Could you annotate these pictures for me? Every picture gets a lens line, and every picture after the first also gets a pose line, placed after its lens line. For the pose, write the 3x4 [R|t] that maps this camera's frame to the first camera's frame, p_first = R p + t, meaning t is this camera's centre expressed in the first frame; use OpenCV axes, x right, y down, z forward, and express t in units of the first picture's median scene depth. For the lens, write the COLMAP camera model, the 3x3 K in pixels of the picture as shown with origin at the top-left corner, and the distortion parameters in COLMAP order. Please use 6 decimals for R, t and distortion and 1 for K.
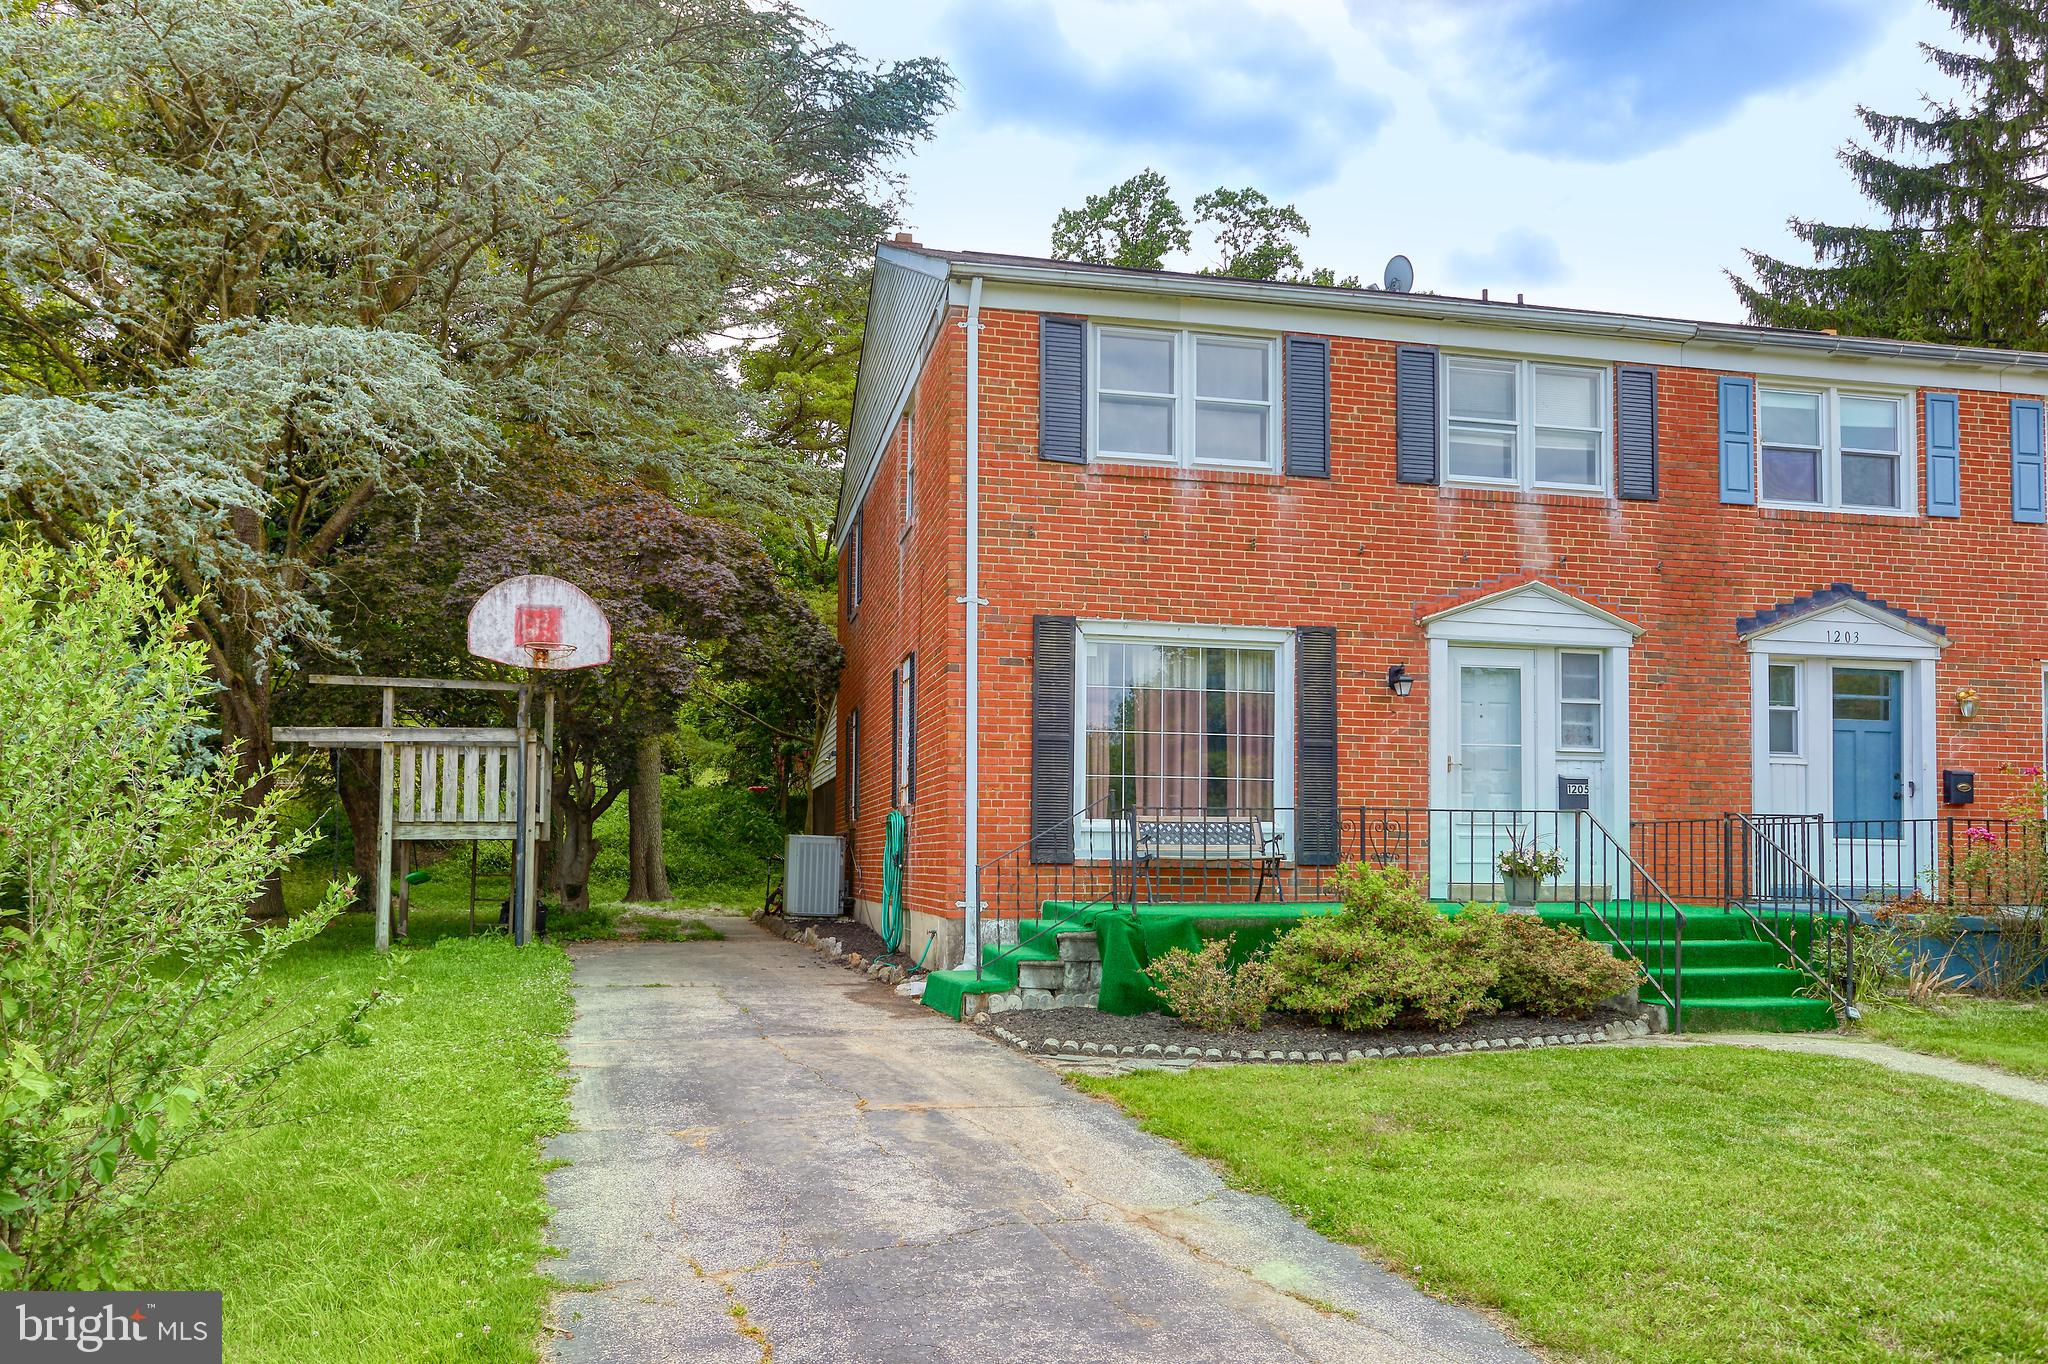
lens RADIAL K [[1584.1, 0, 1024.0], [0, 1584.1, 682.0], [0, 0, 1]] dist [-0.052315, 0.103173]
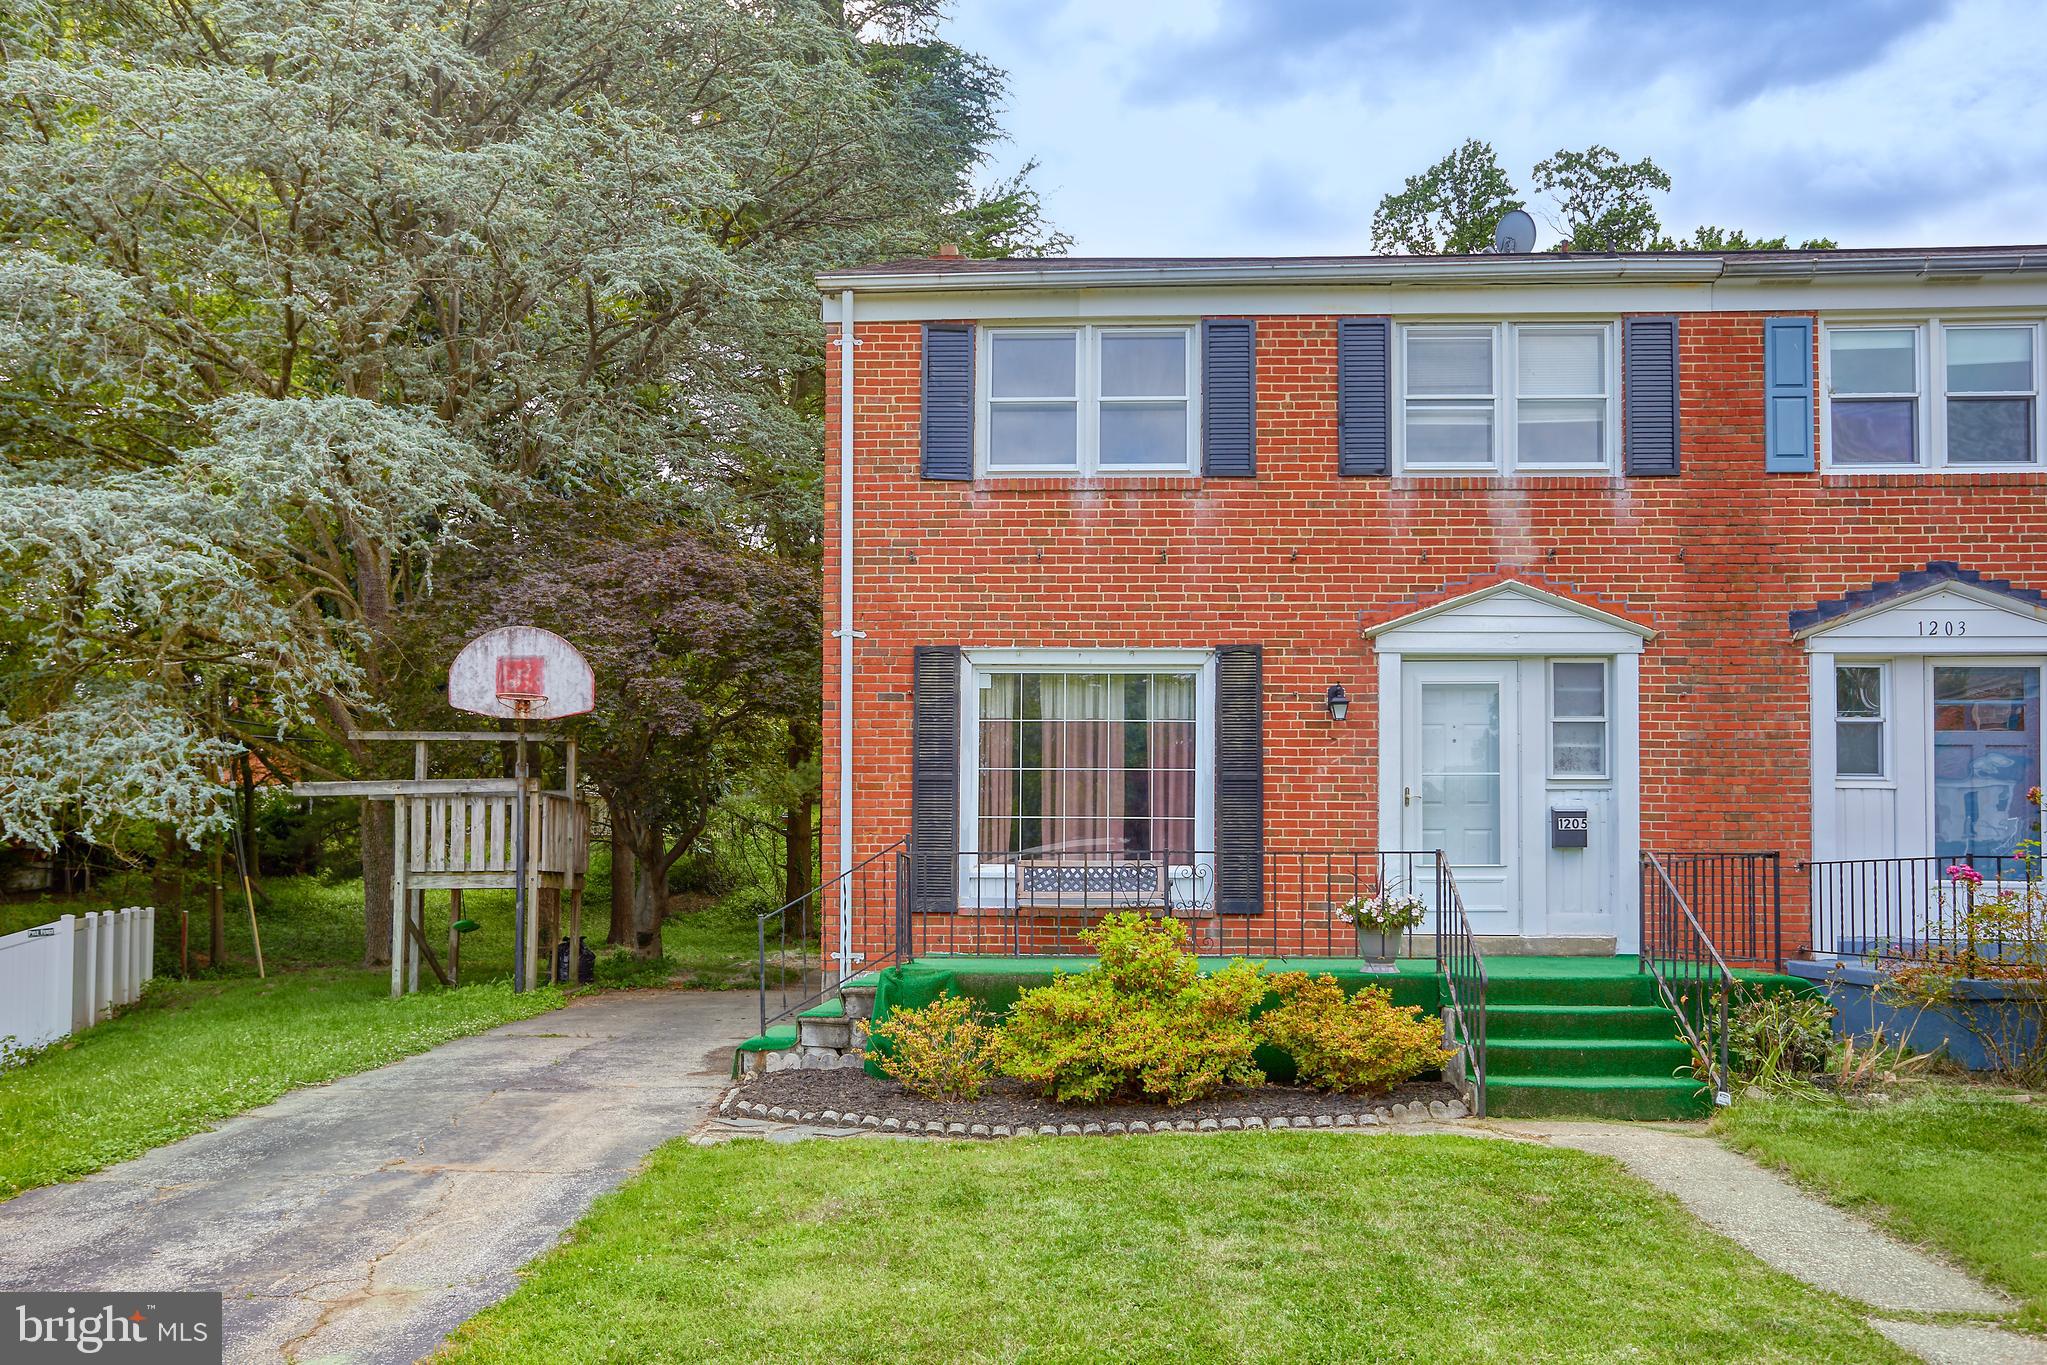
lens RADIAL K [[1664.6, 0, 1021.8], [0, 1664.6, 717.6], [0, 0, 1]] dist [-0.041219, 0.089460]
pose [[0.964364, -0.031641, -0.262681, 0.305403], [0.031893, 0.999486, -0.003304, 0.004751], [0.262650, -0.005192, 0.964877, 0.065983]]
